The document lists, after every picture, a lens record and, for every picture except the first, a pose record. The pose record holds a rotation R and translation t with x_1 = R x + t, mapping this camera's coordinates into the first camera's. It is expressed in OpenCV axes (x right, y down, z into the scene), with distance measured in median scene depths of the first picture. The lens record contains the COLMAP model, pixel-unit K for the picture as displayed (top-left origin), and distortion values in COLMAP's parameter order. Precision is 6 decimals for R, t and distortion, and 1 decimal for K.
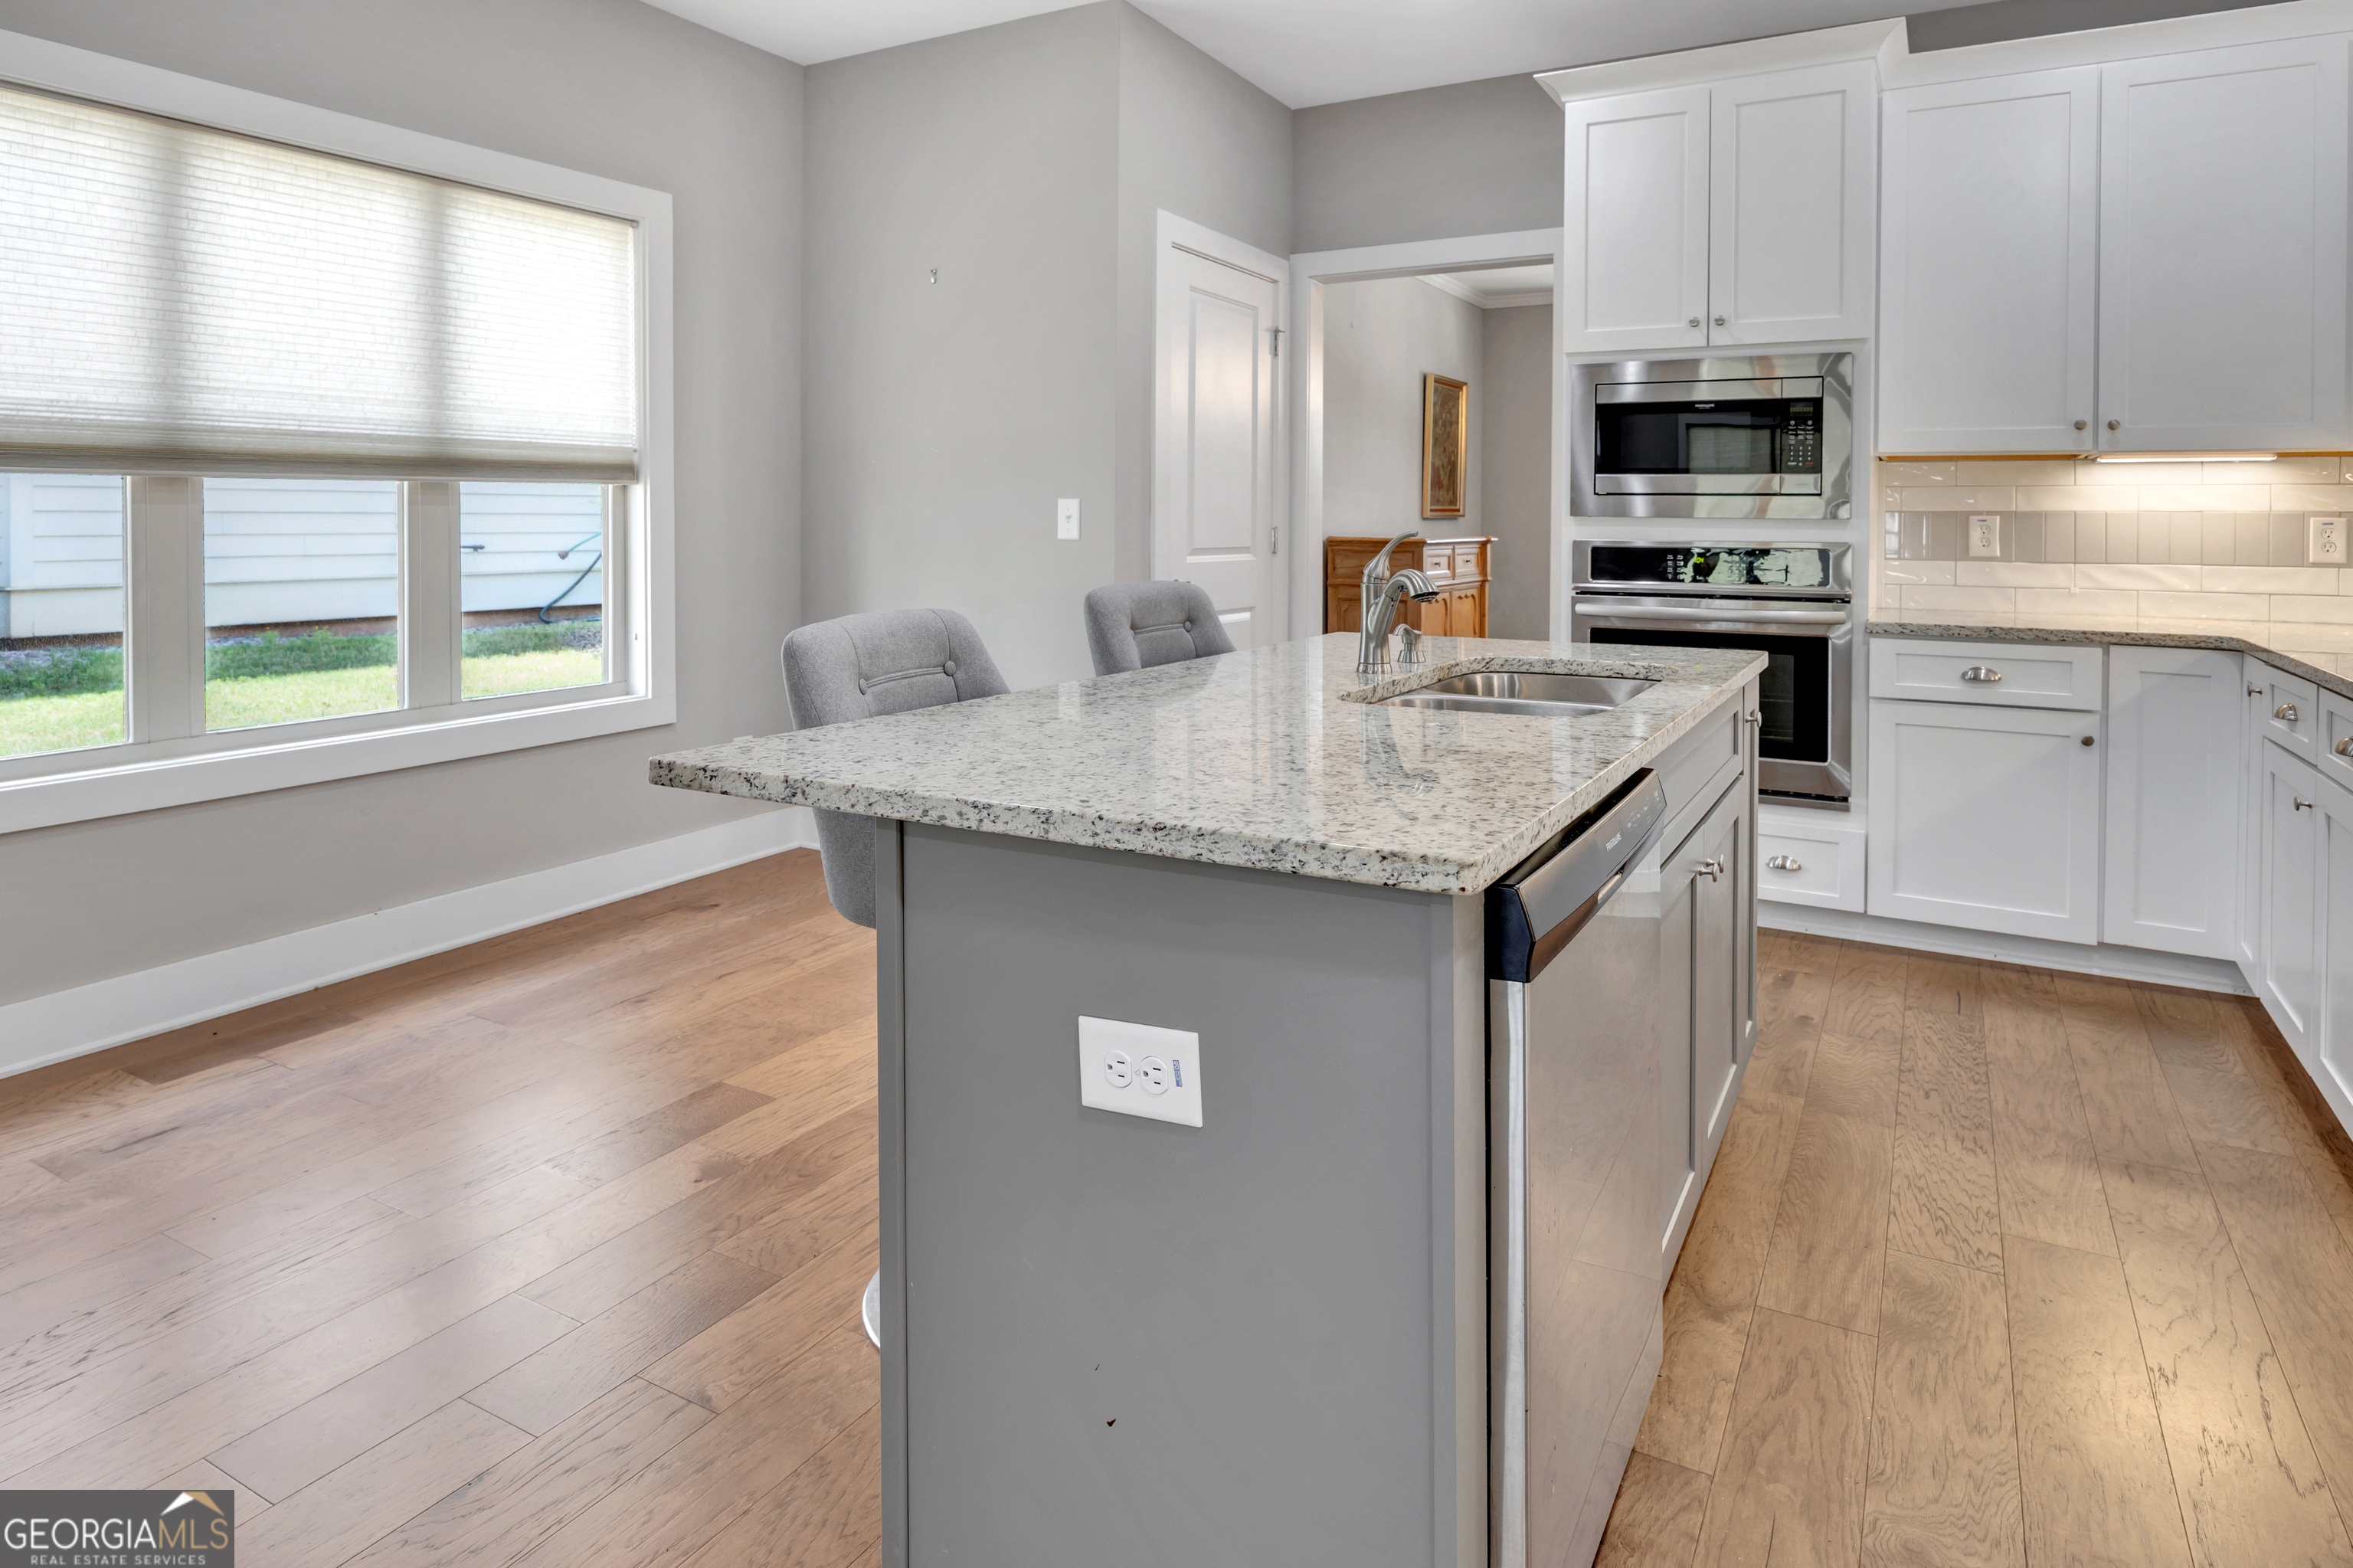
lens RADIAL K [[1306.1, 0, 1244.7], [0, 1306.1, 535.6], [0, 0, 1]] dist [-0.007077, -0.001035]
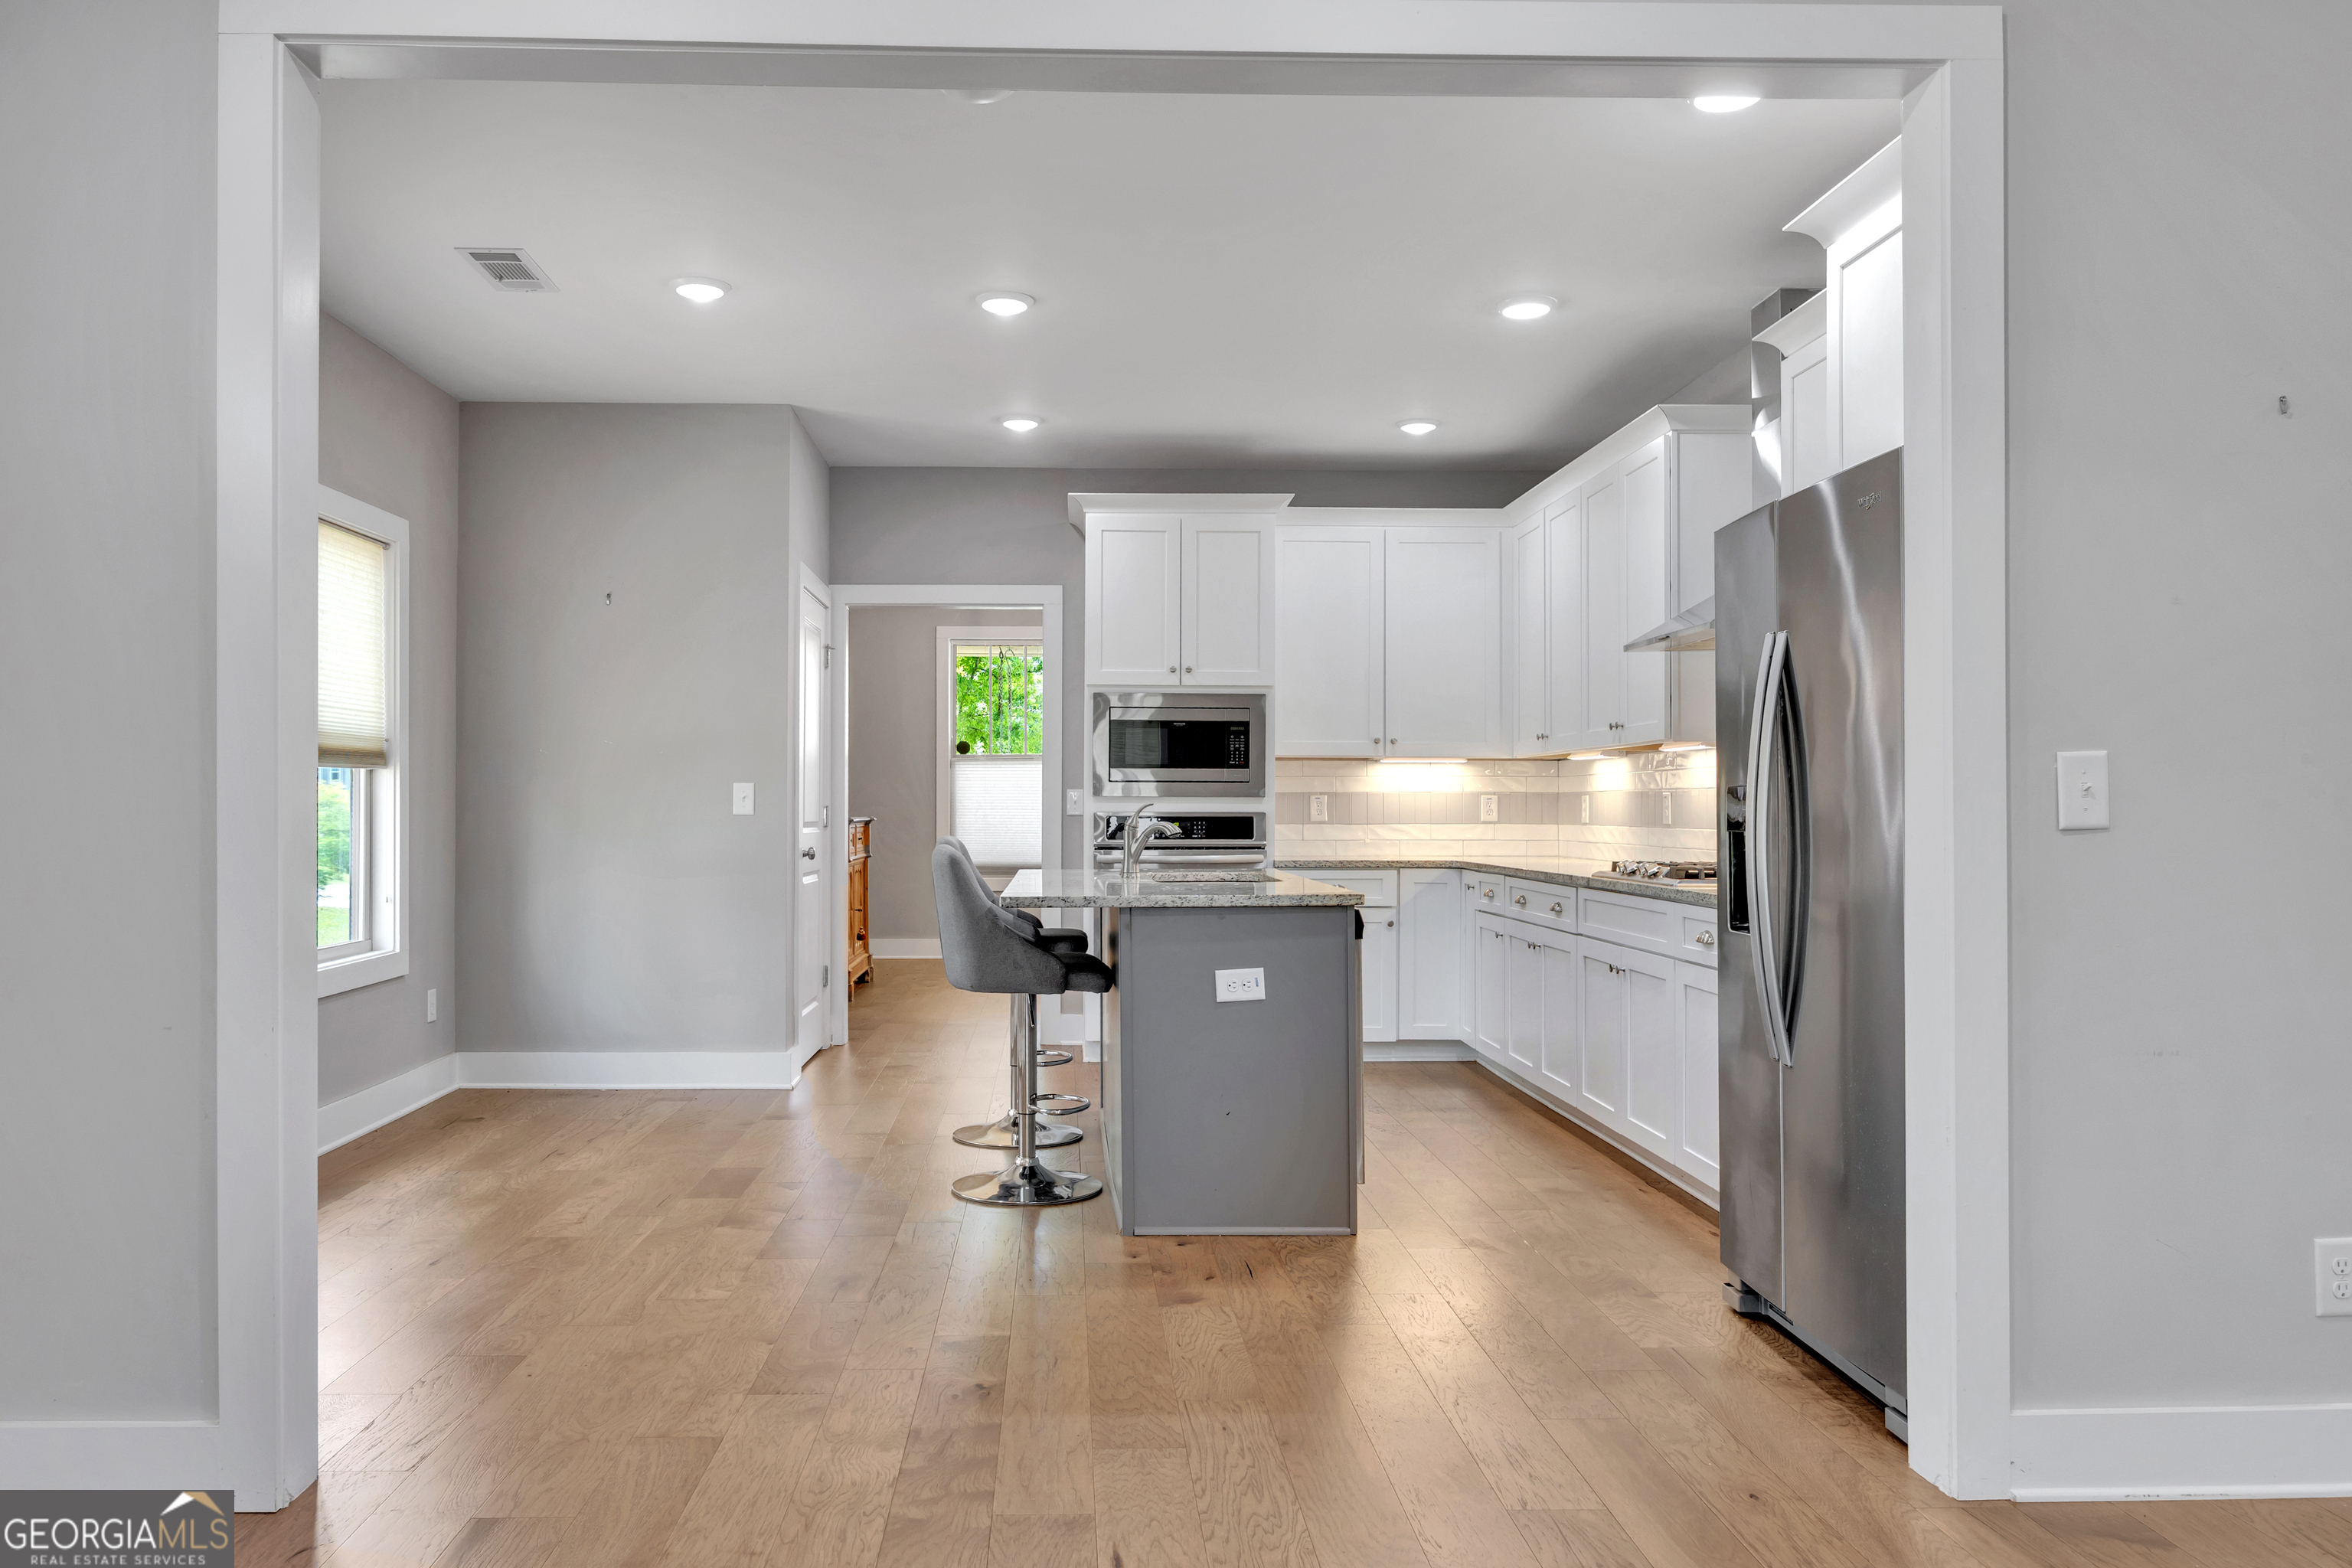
lens RADIAL K [[1662.8, 0, 1097.4], [0, 1662.8, 803.0], [0, 0, 1]] dist [-0.006410, -0.004046]
pose [[0.870649, -0.003391, 0.491893, -0.699400], [0.010268, 0.999884, -0.011281, 0.015302], [-0.491798, 0.014872, 0.870583, -0.661963]]
